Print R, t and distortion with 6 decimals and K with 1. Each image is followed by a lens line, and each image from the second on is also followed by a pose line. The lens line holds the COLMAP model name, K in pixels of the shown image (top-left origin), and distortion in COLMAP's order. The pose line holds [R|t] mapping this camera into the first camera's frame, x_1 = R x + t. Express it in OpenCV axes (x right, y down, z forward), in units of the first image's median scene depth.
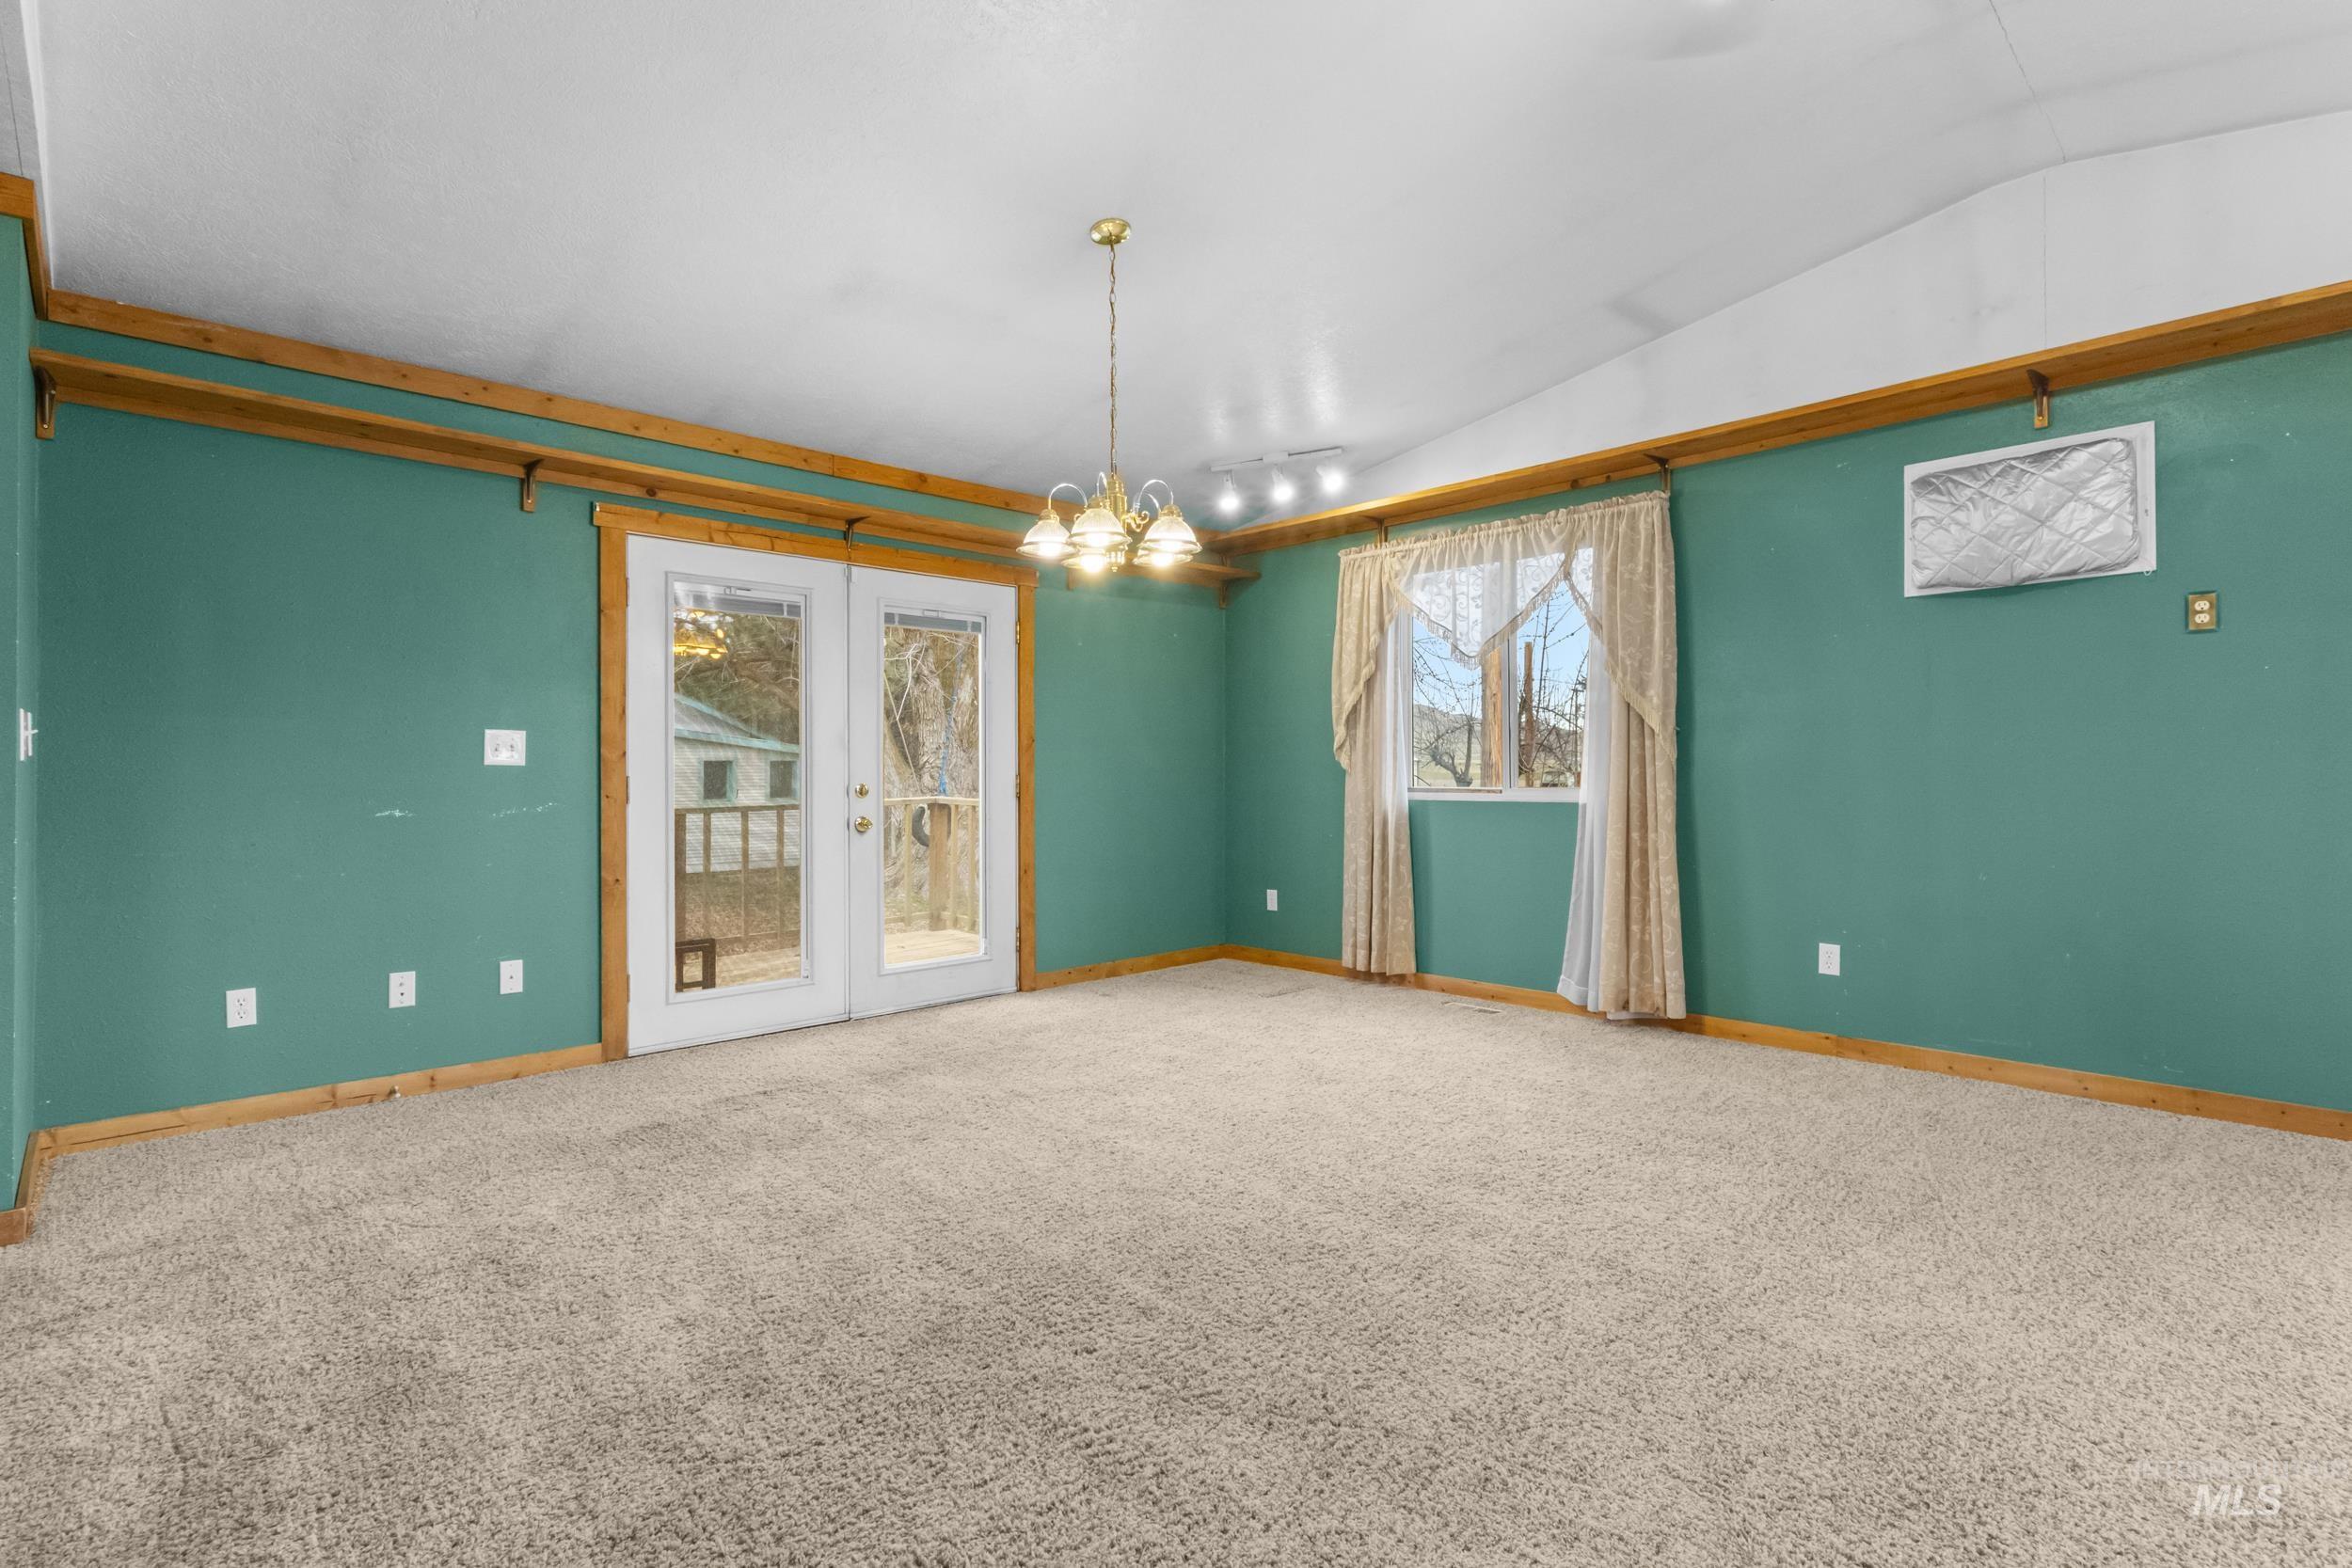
lens RADIAL K [[1092.2, 0, 1164.5], [0, 1092.2, 768.3], [0, 0, 1]] dist [-0.001906, -0.000352]
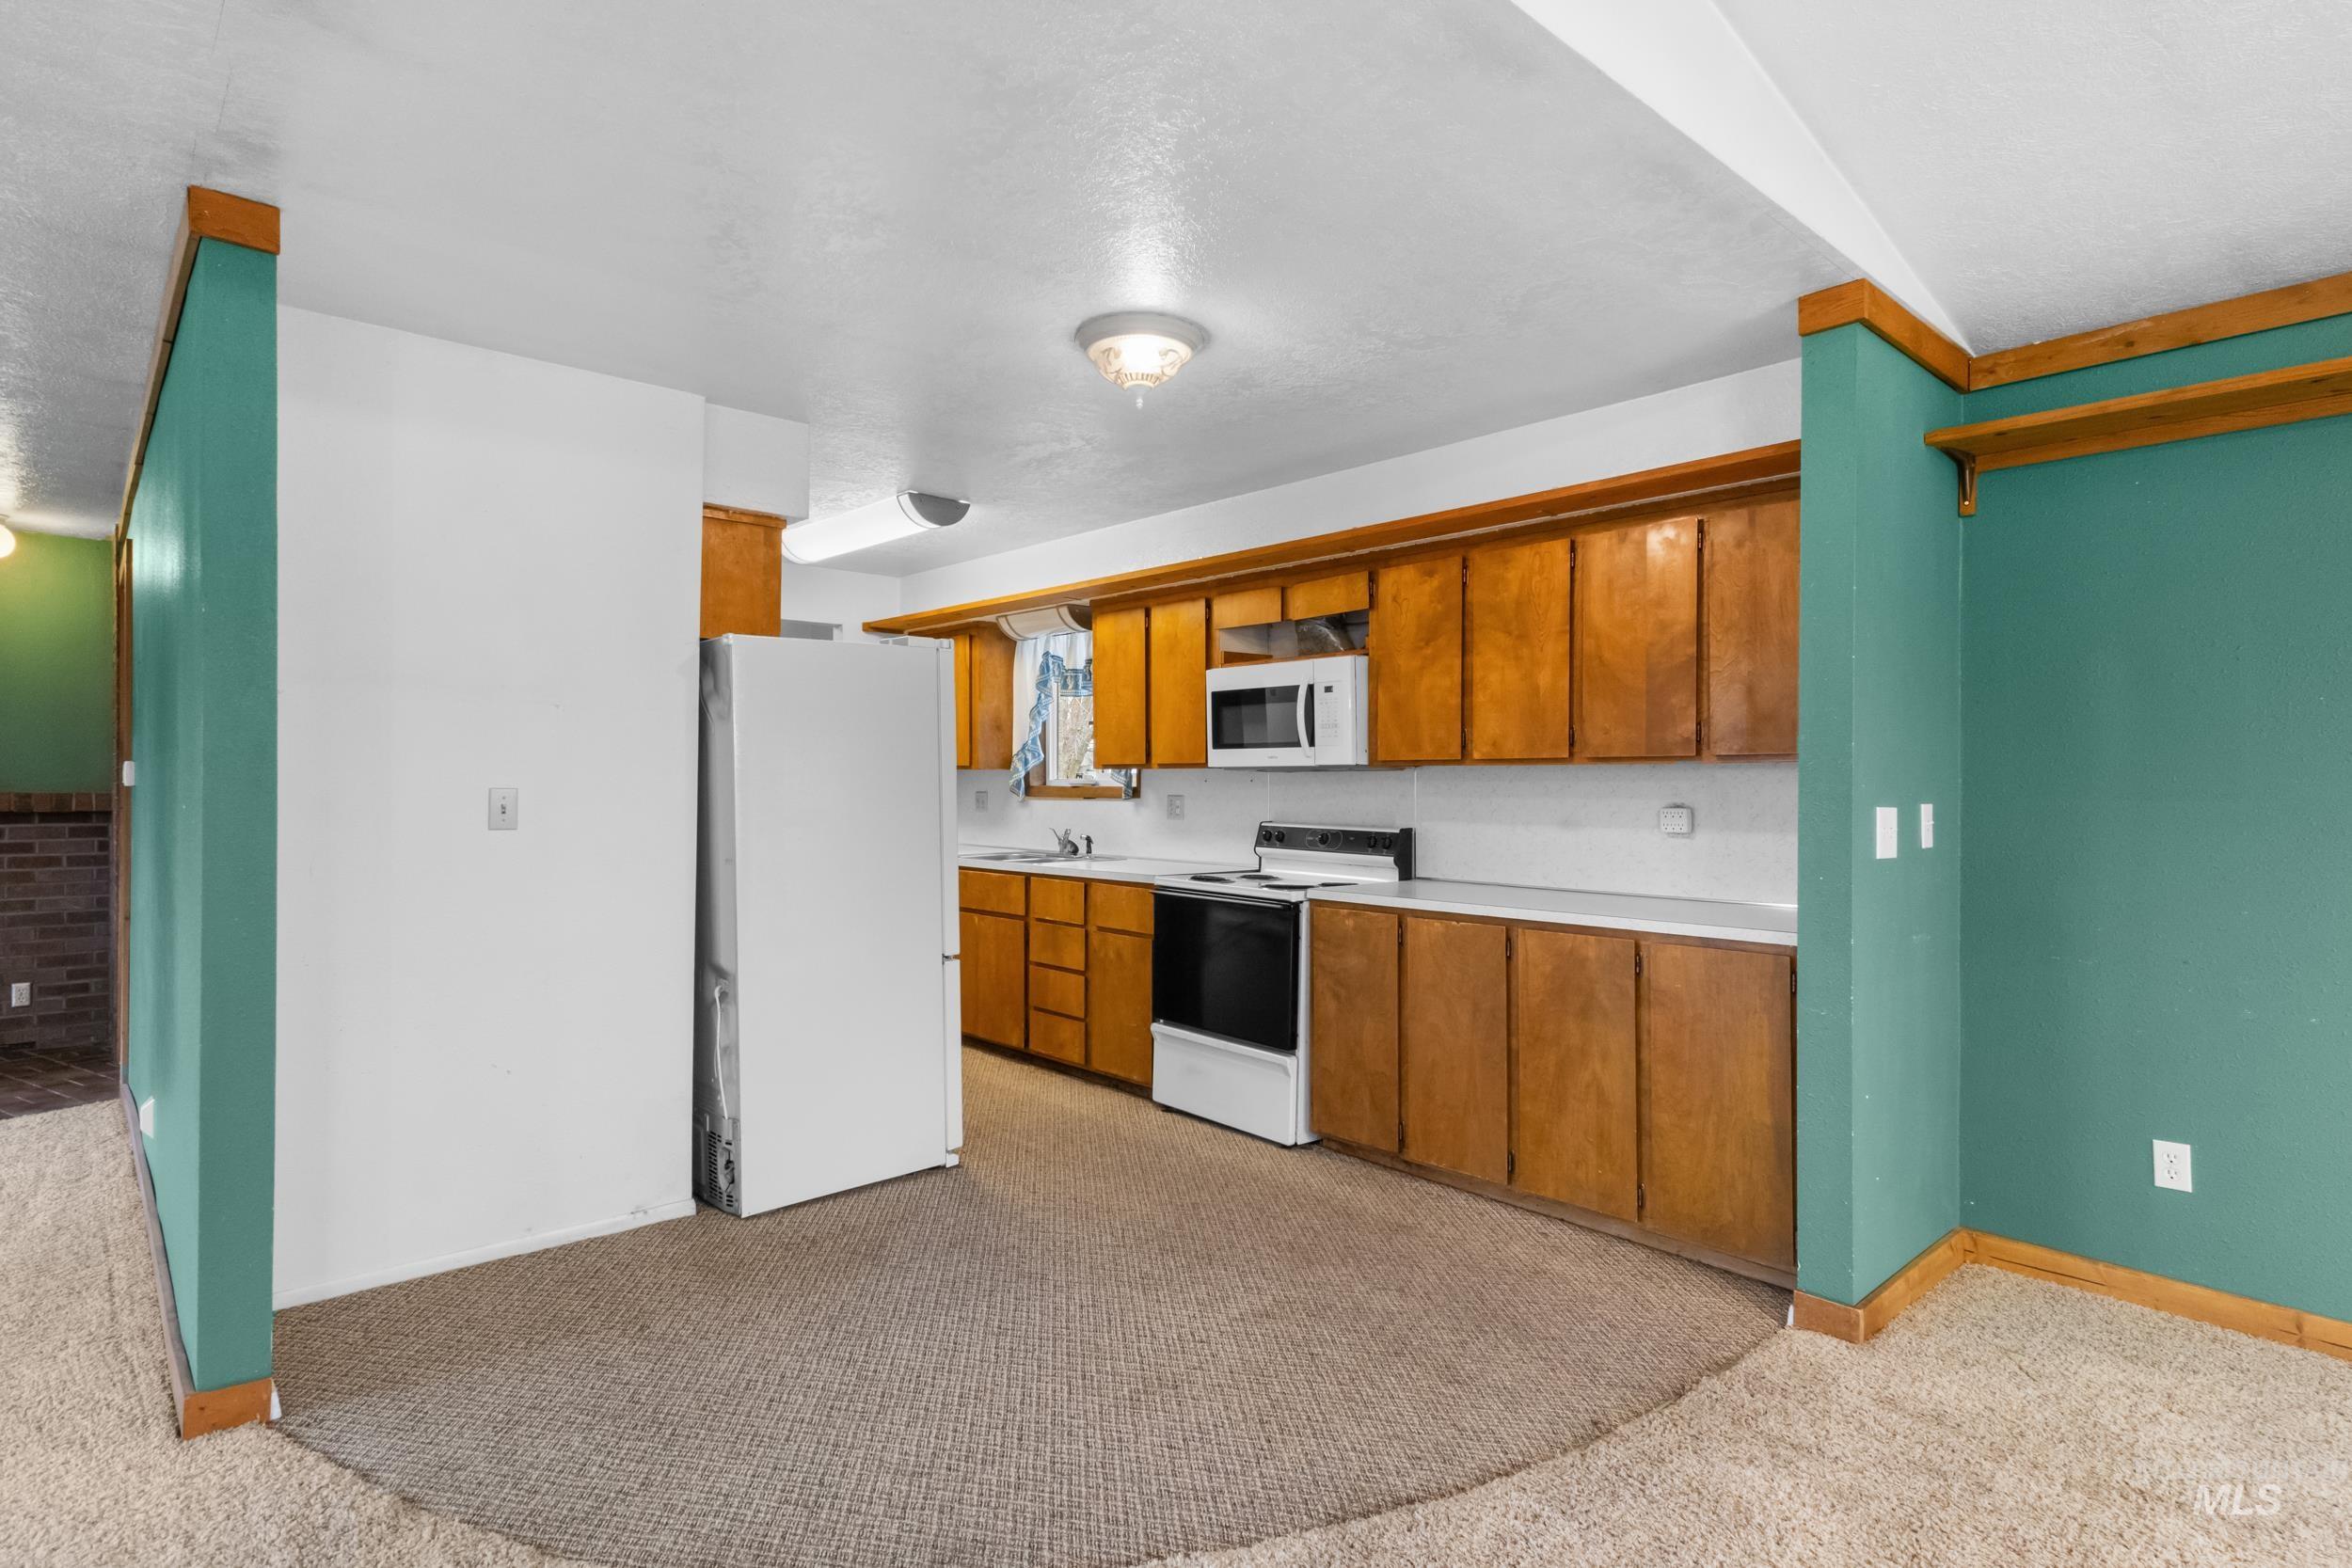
lens RADIAL K [[1208.3, 0, 1174.5], [0, 1208.3, 782.5], [0, 0, 1]] dist [0.016747, -0.001812]
pose [[-0.027444, 0.000851, -0.999623, 0.049869], [0.000301, 1.000000, 0.000843, -0.046591], [0.999623, -0.000278, -0.027444, 0.226939]]
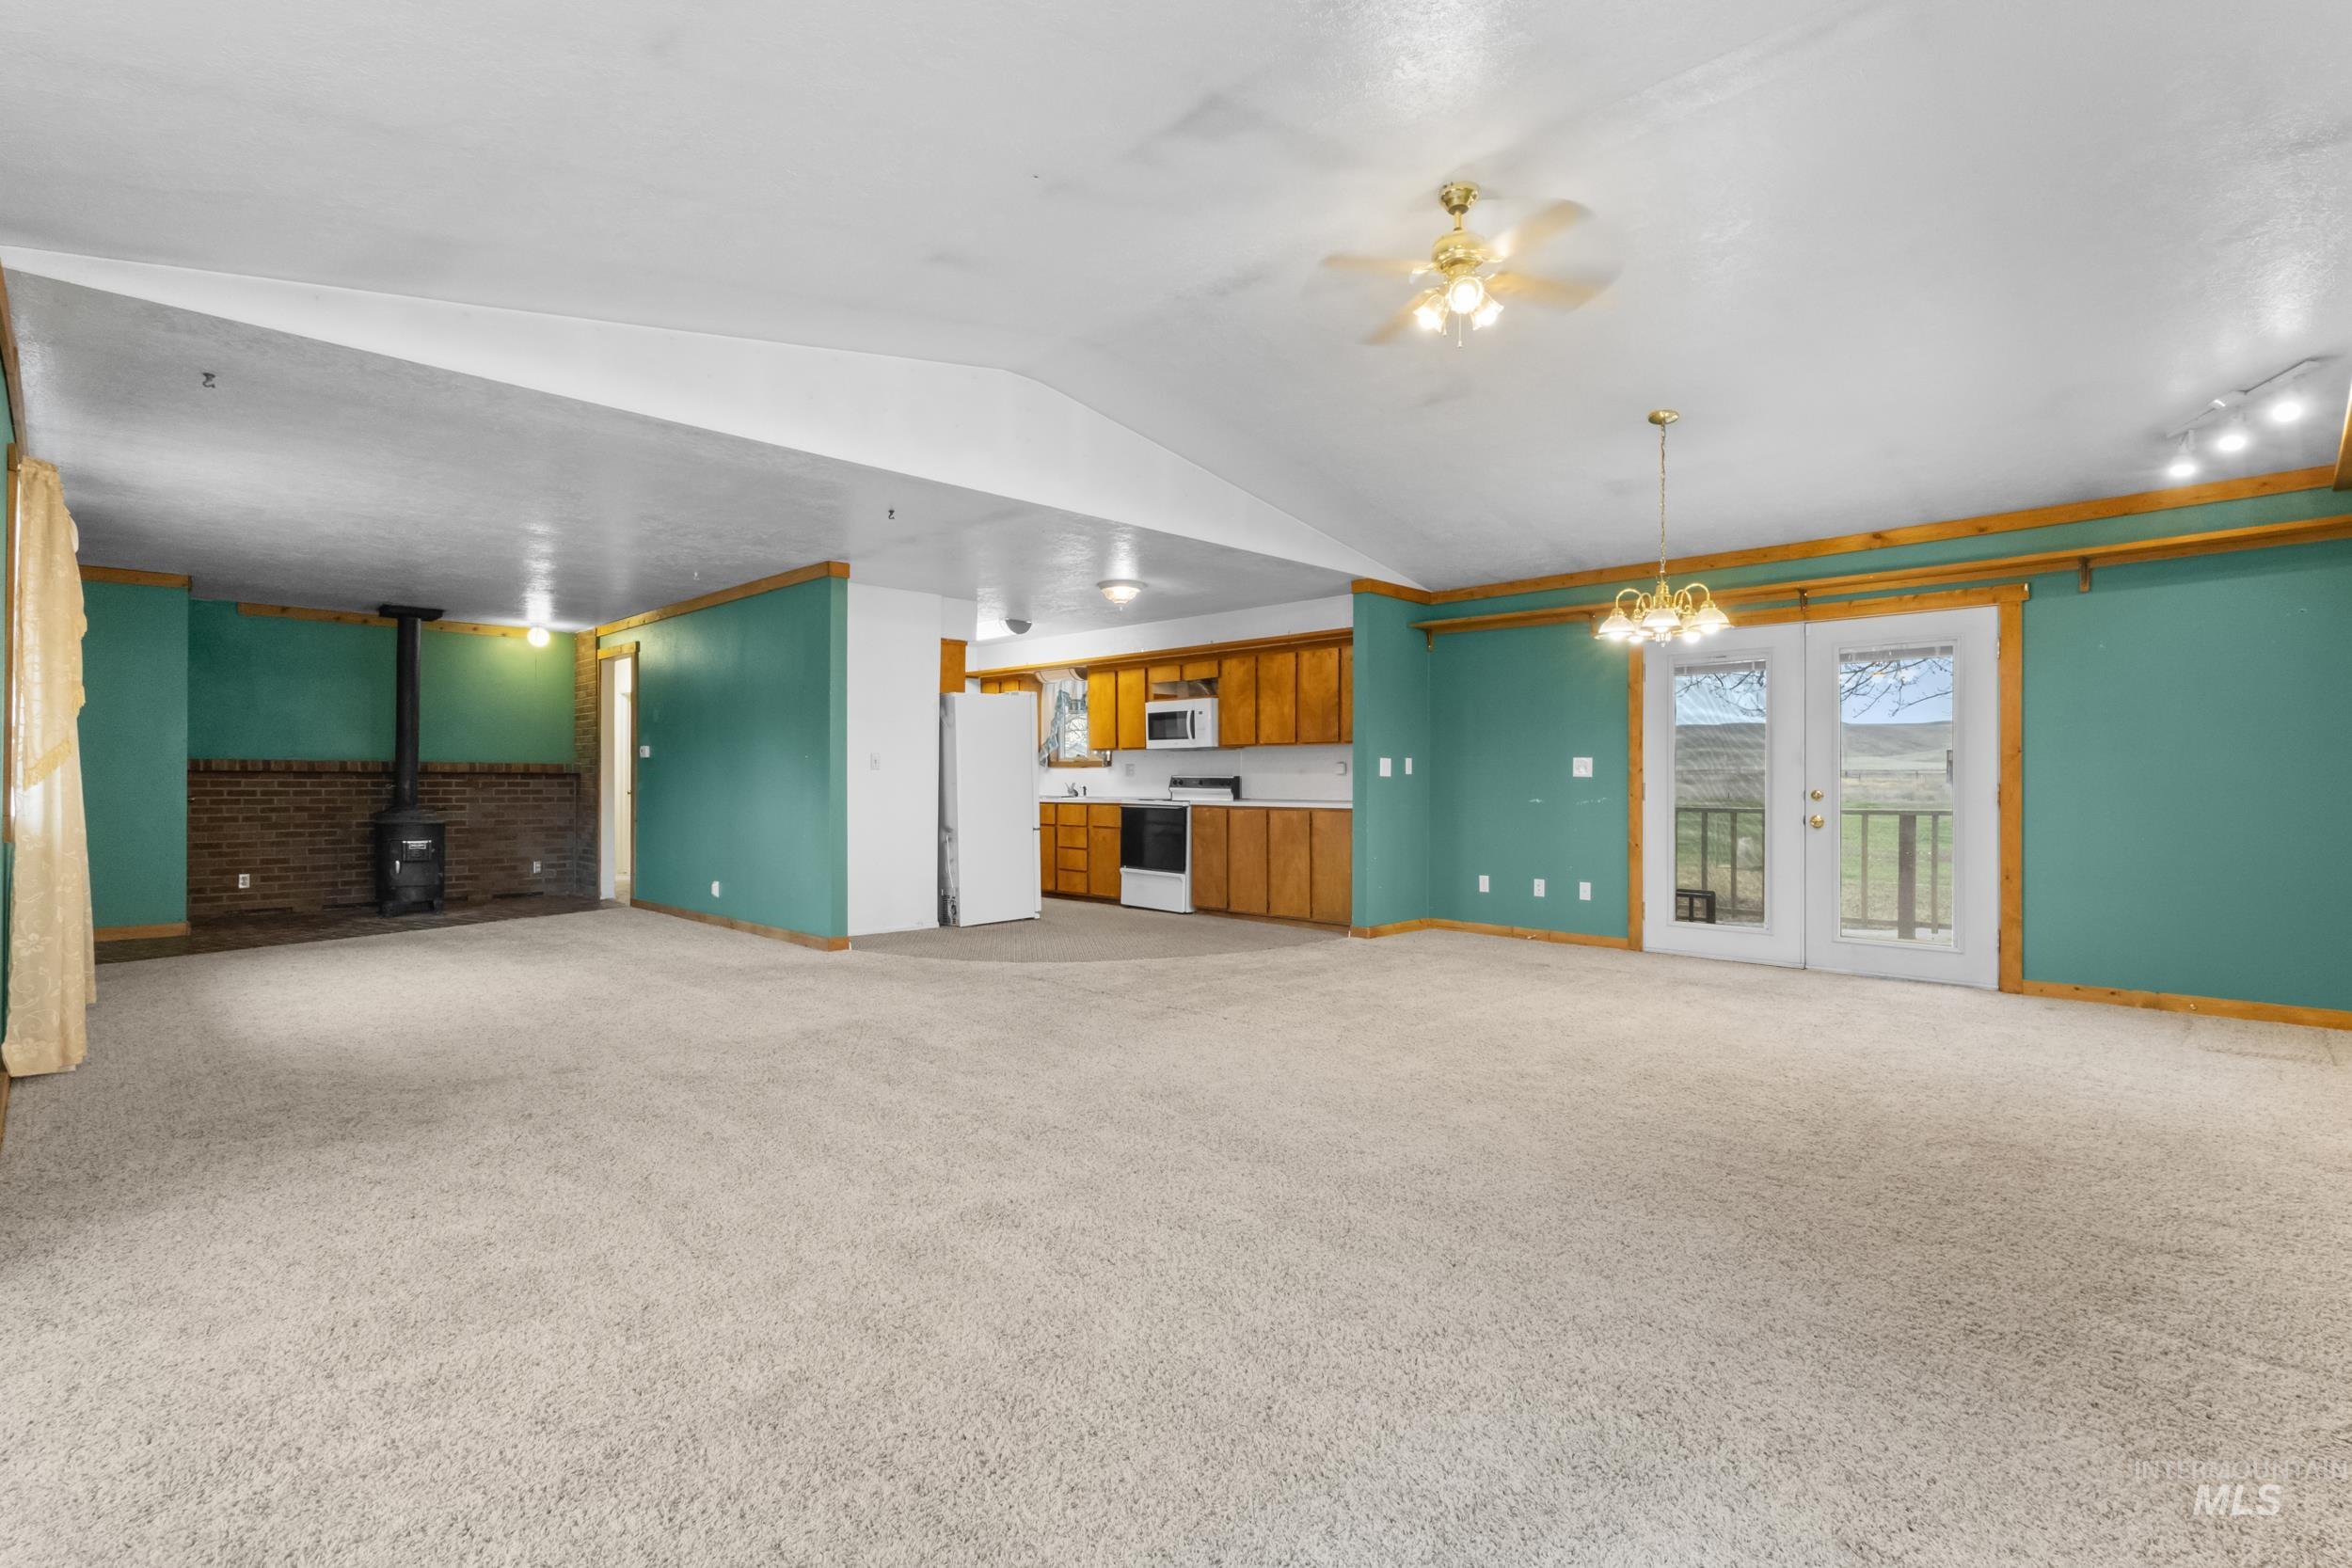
lens RADIAL K [[1092.2, 0, 1167.8], [0, 1092.2, 780.1], [0, 0, 1]] dist [-0.001906, -0.000352]
pose [[0.022823, 0.001431, -0.999739, 1.084828], [0.002029, 0.999997, 0.001478, -0.001214], [0.999737, -0.002063, 0.022820, 0.219806]]
